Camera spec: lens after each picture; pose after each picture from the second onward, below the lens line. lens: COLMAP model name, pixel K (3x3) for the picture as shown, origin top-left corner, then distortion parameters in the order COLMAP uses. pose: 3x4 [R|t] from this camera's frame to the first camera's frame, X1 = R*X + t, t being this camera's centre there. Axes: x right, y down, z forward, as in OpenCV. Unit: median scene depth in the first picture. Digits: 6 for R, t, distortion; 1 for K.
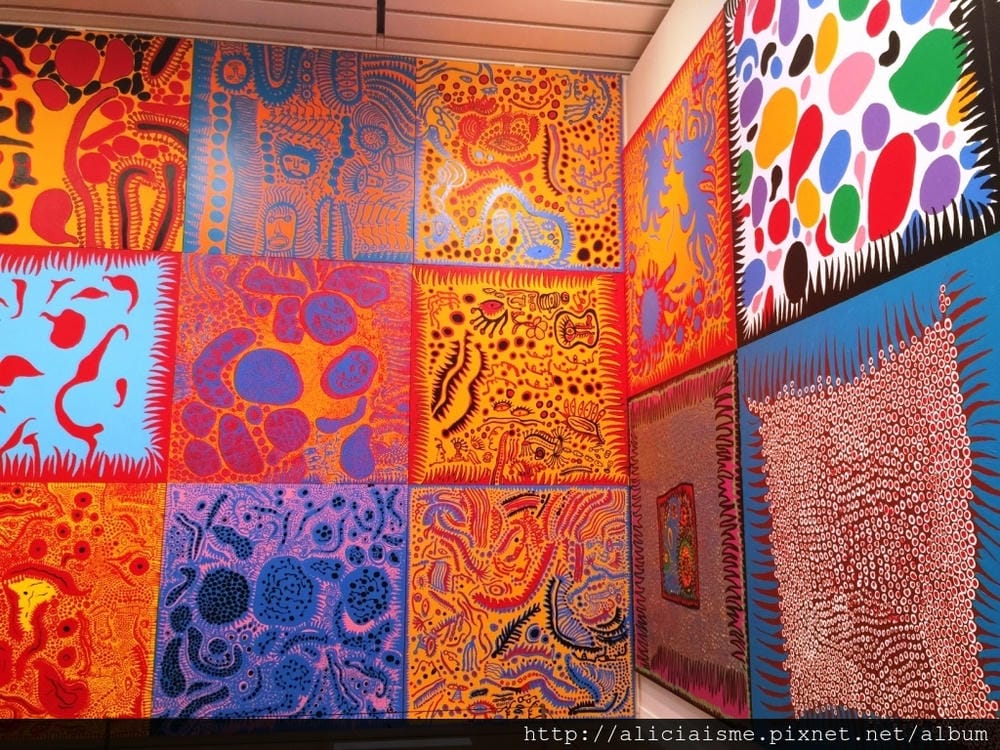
lens RADIAL K [[868.3, 0, 501.8], [0, 868.3, 378.9], [0, 0, 1]] dist [0.028316, -0.030121]
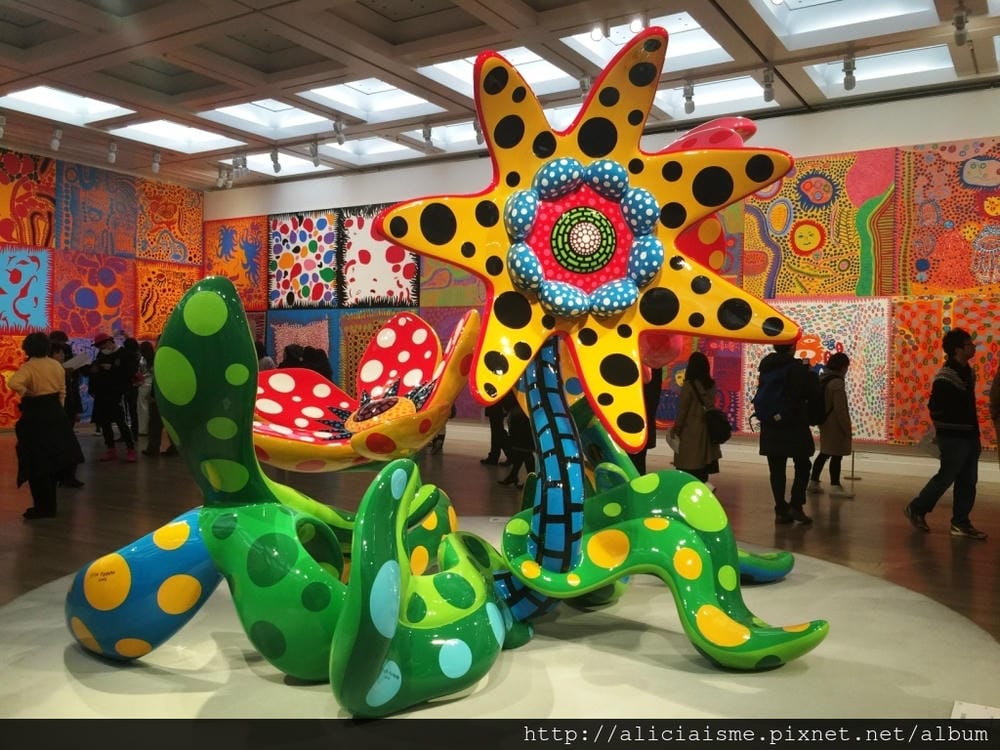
lens RADIAL K [[868.3, 0, 500.7], [0, 868.3, 374.2], [0, 0, 1]] dist [0.028316, -0.030121]
pose [[0.662128, -0.001020, 0.749390, -1.423924], [-0.132071, 0.984188, 0.118031, -0.255745], [-0.737661, -0.177125, 0.651523, -1.715780]]
